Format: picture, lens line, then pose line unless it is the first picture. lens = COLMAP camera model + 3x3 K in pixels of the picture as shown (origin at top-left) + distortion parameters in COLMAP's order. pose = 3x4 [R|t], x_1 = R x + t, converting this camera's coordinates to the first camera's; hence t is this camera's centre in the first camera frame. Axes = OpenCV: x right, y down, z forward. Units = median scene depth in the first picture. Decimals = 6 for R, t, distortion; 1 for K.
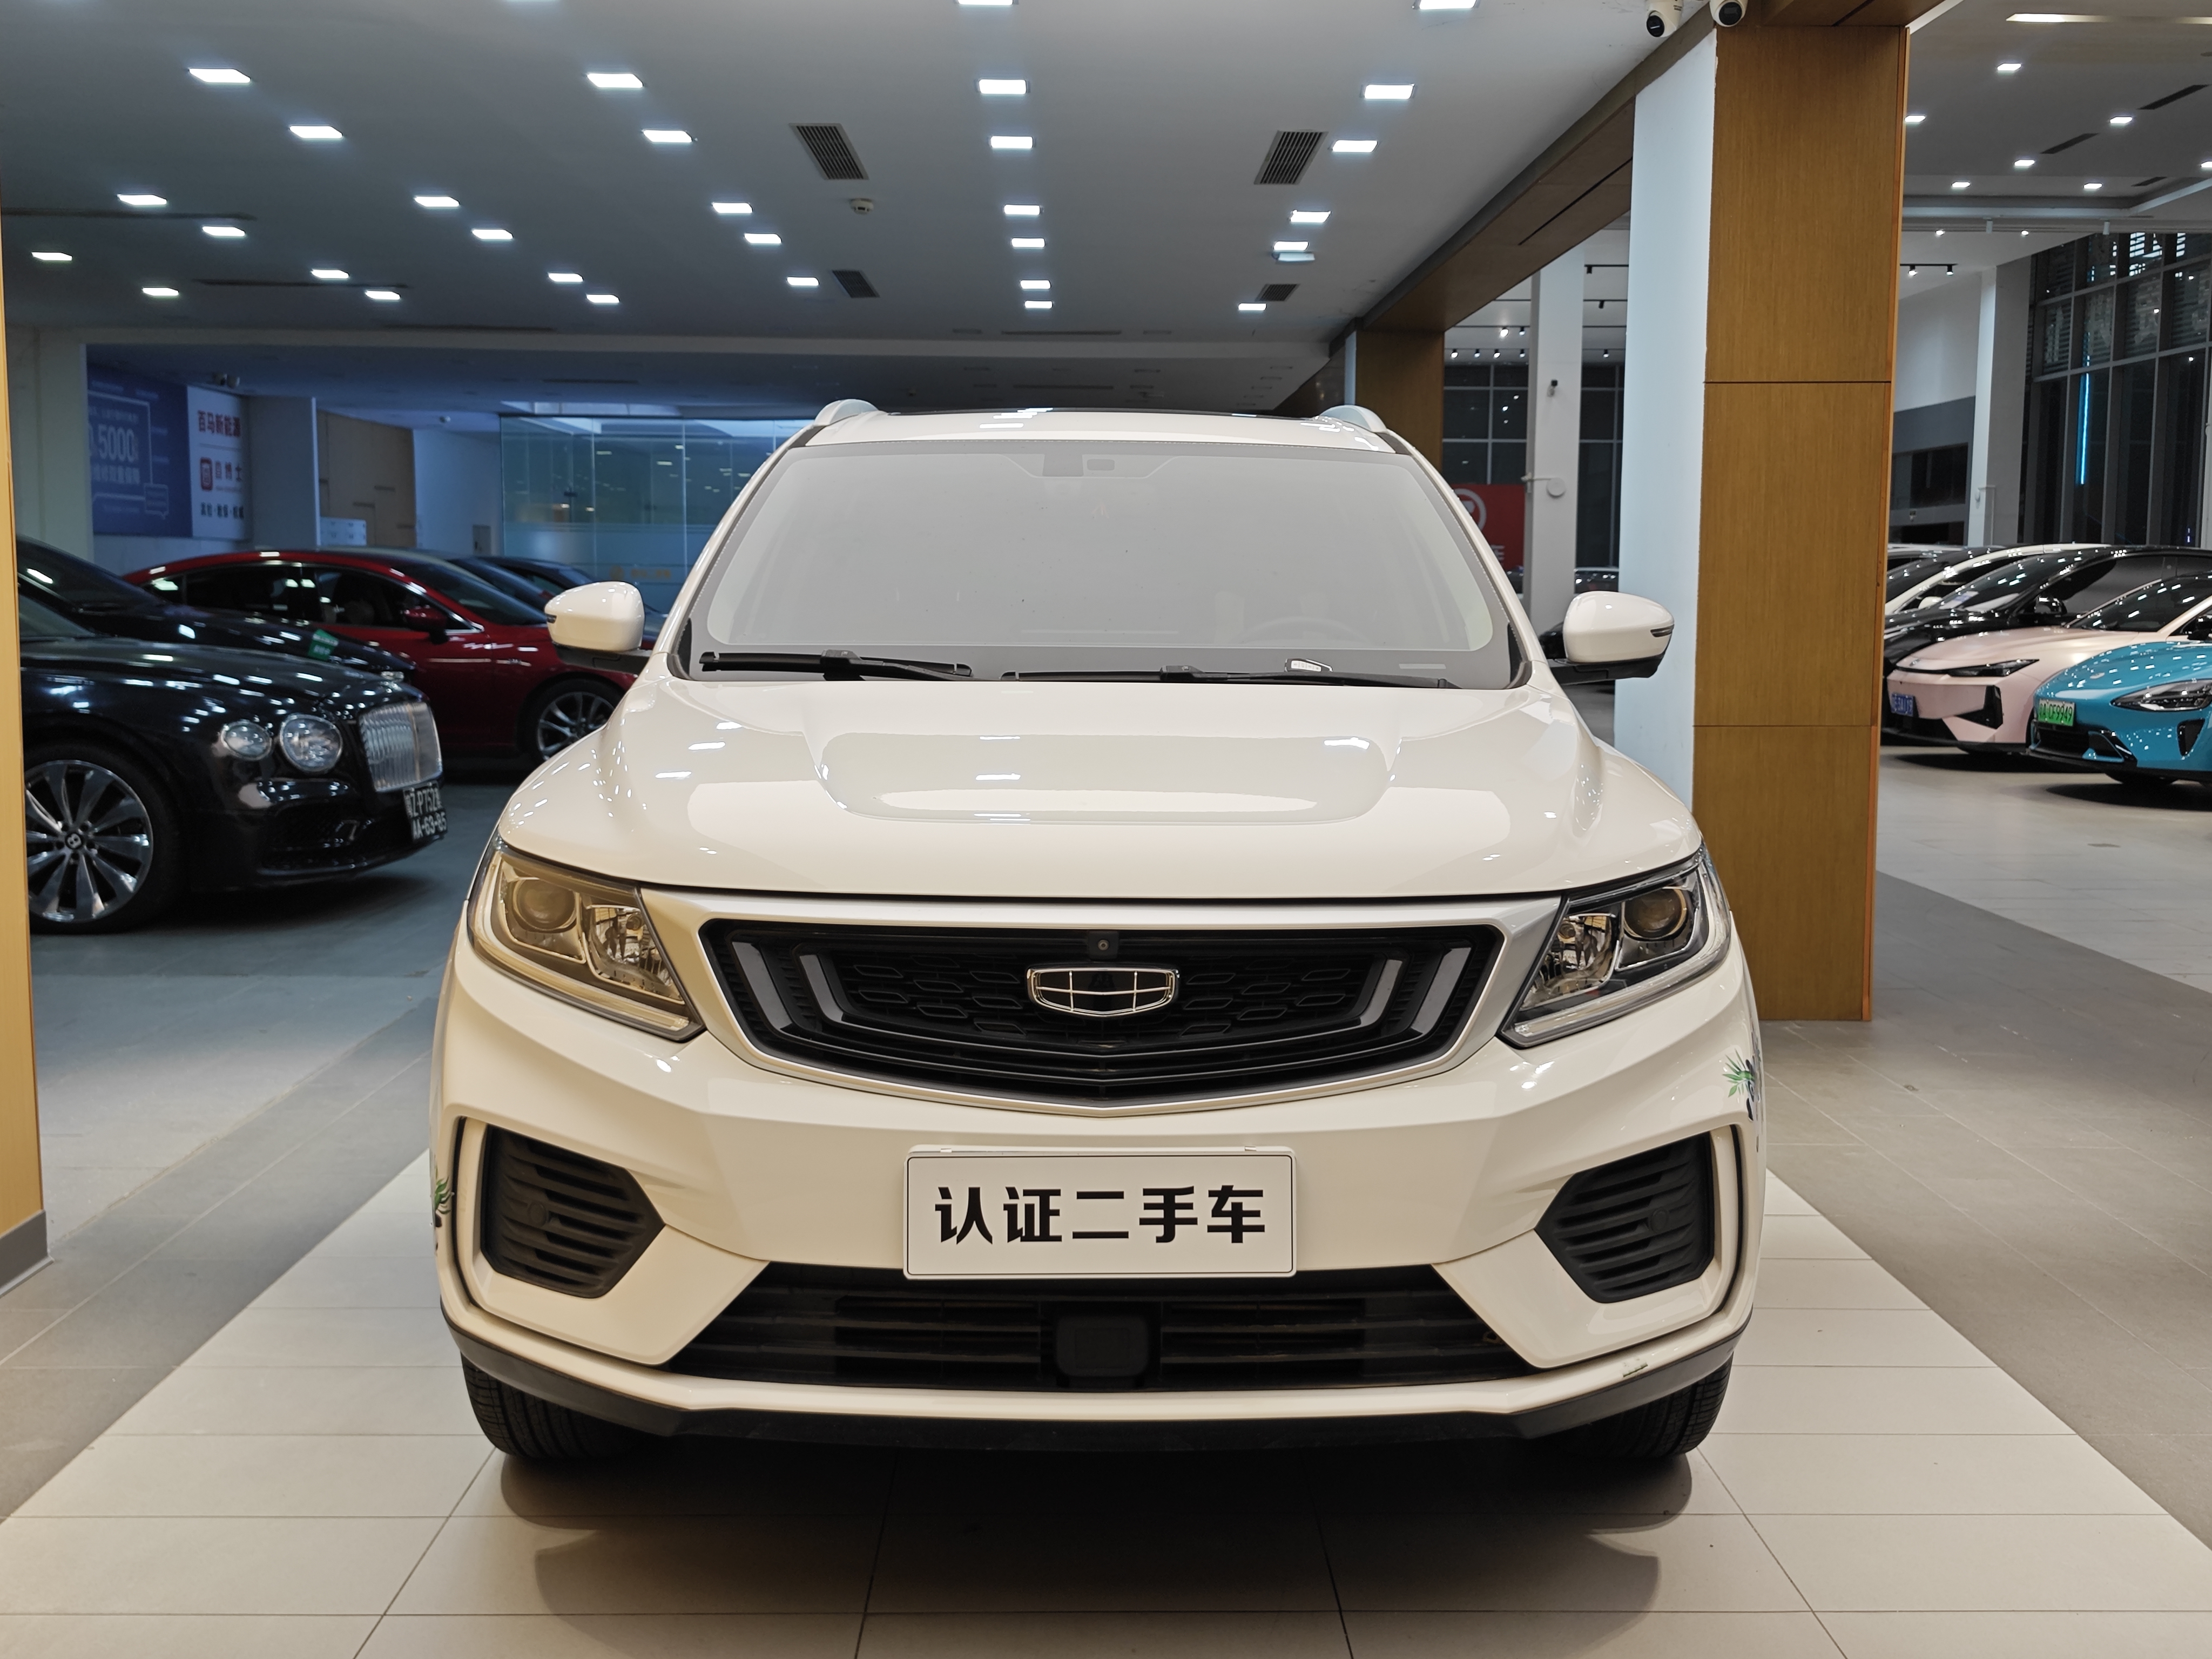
lens RADIAL K [[2327.8, 0, 1108.0], [0, 2327.8, 851.2], [0, 0, 1]] dist [0.130510, -0.279077]
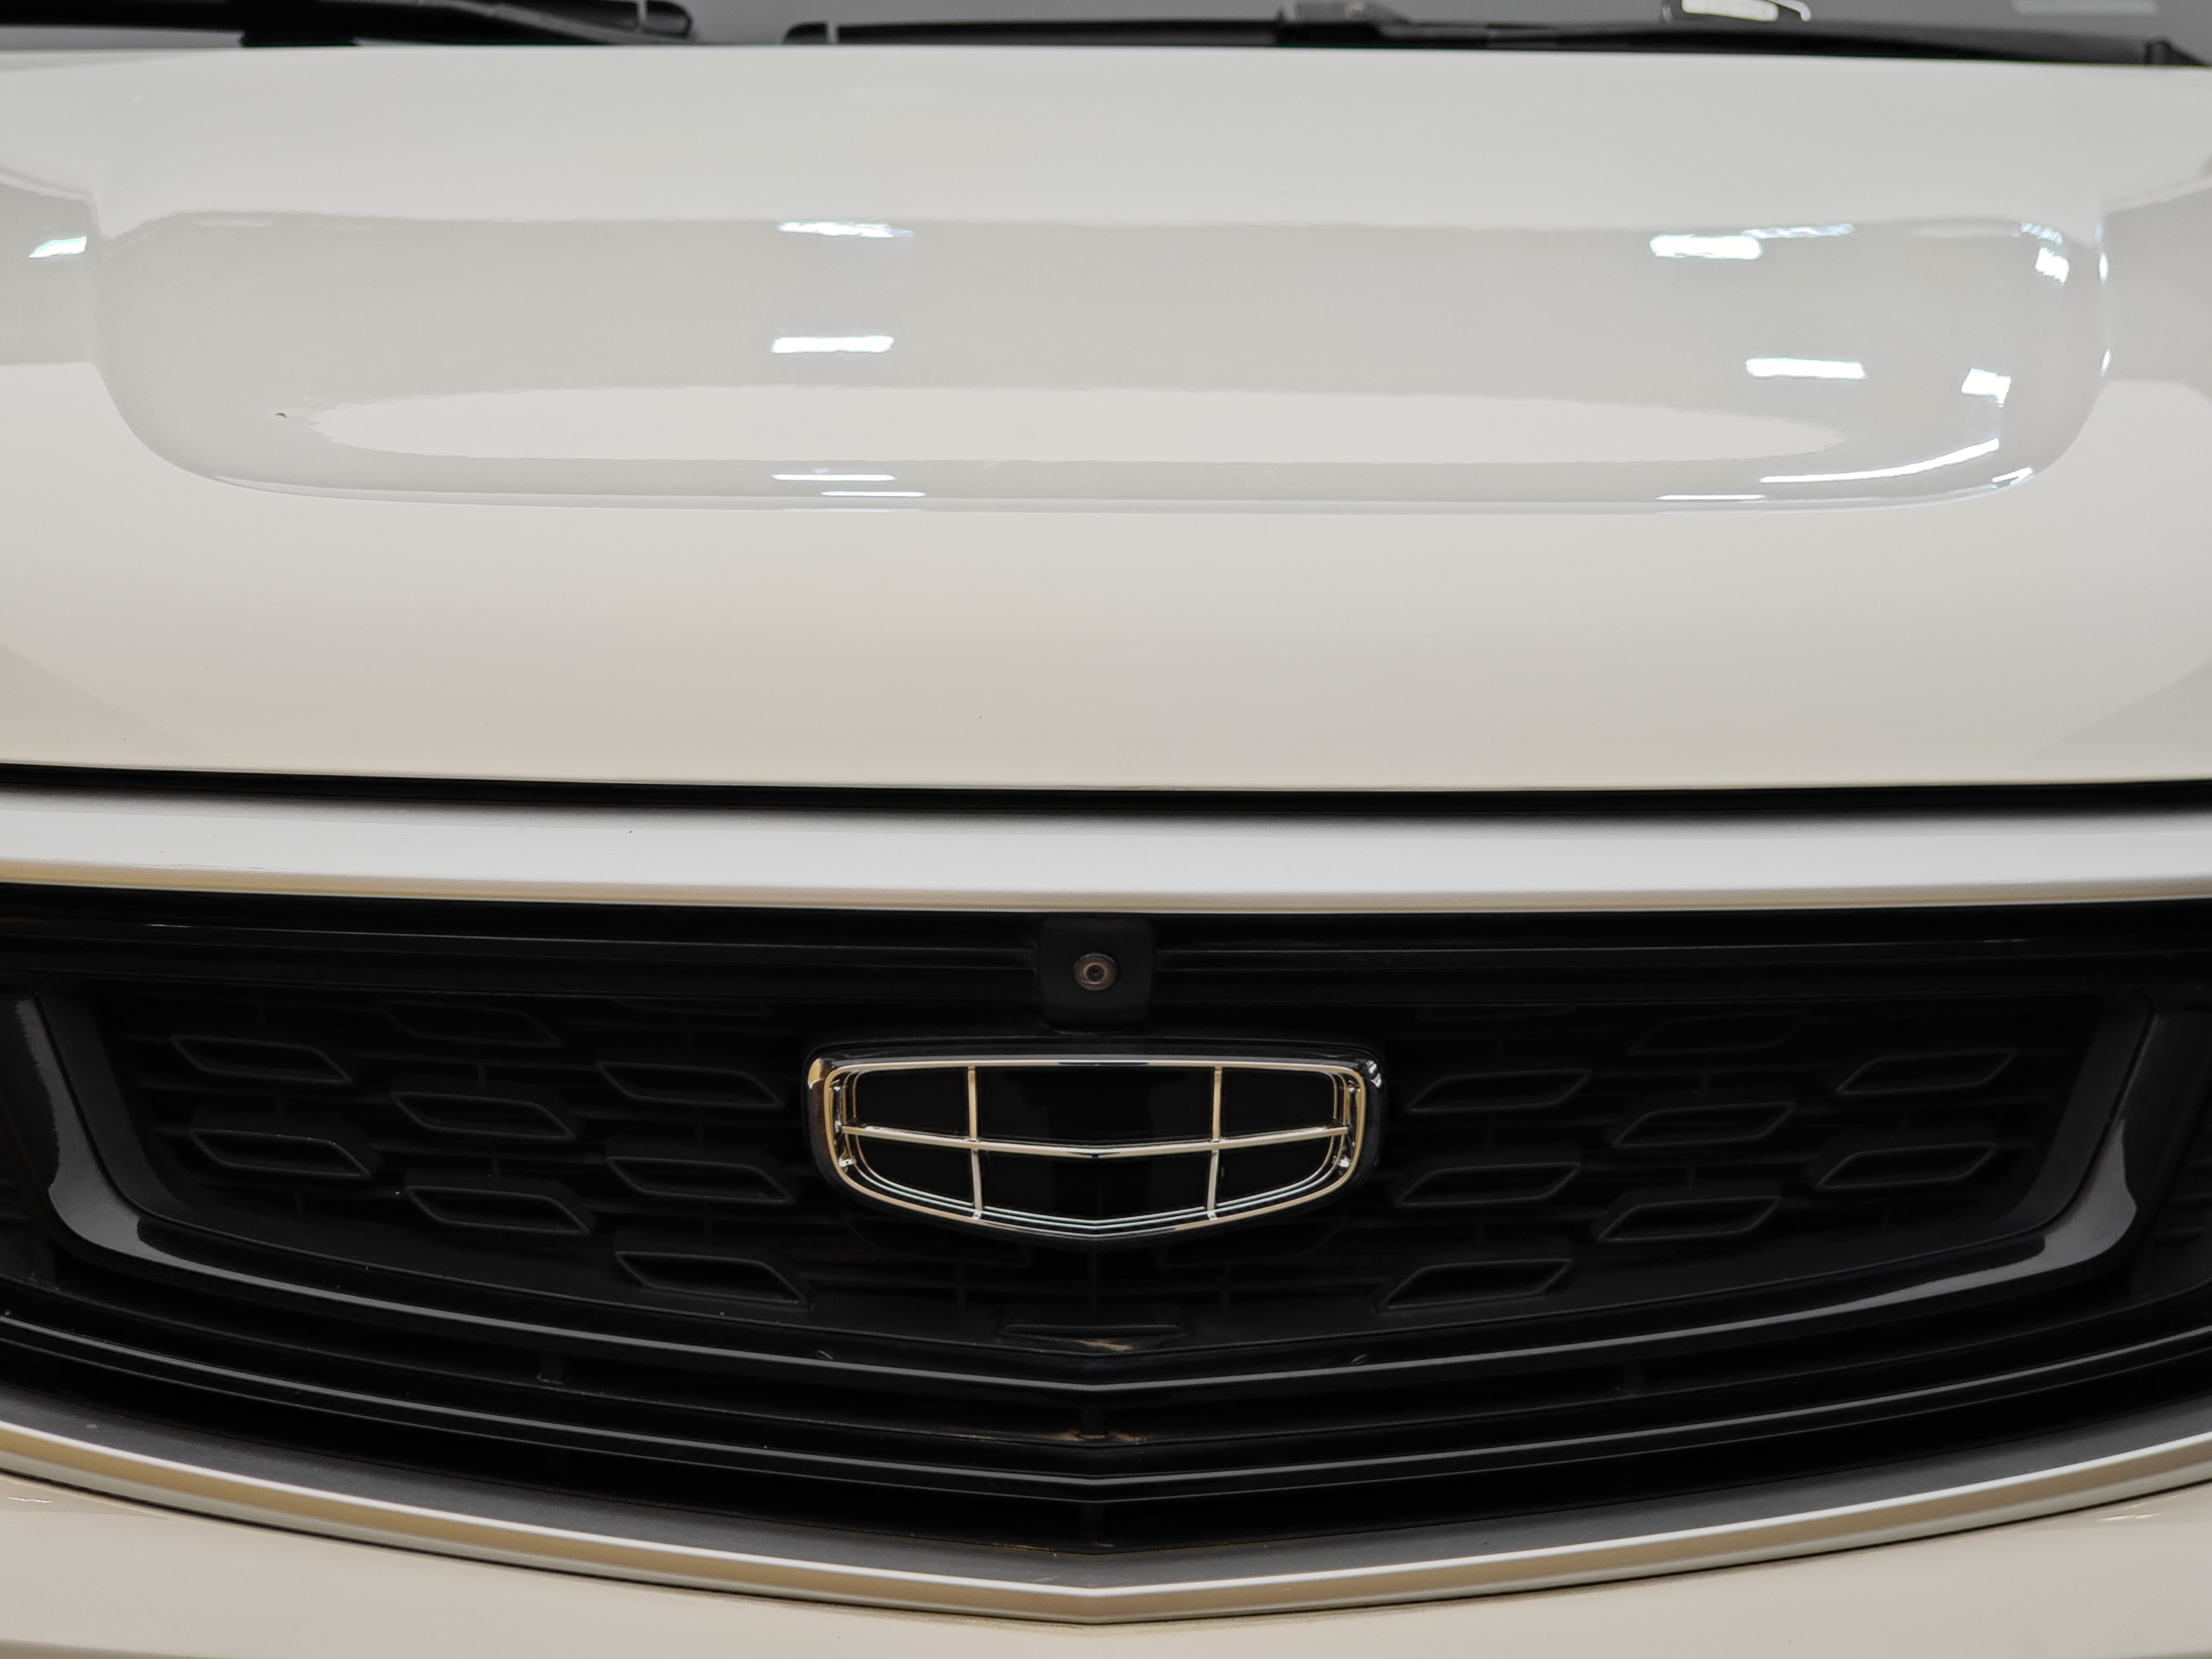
lens RADIAL K [[4486.3, 0, 1106.0], [0, 4486.3, 829.5], [0, 0, 1]] dist [0.054183, 0.230842]
pose [[0.999989, -0.001252, -0.004517, 0.001542], [0.001560, 0.997627, 0.068829, -0.010519], [0.004420, -0.068835, 0.997618, 0.492010]]
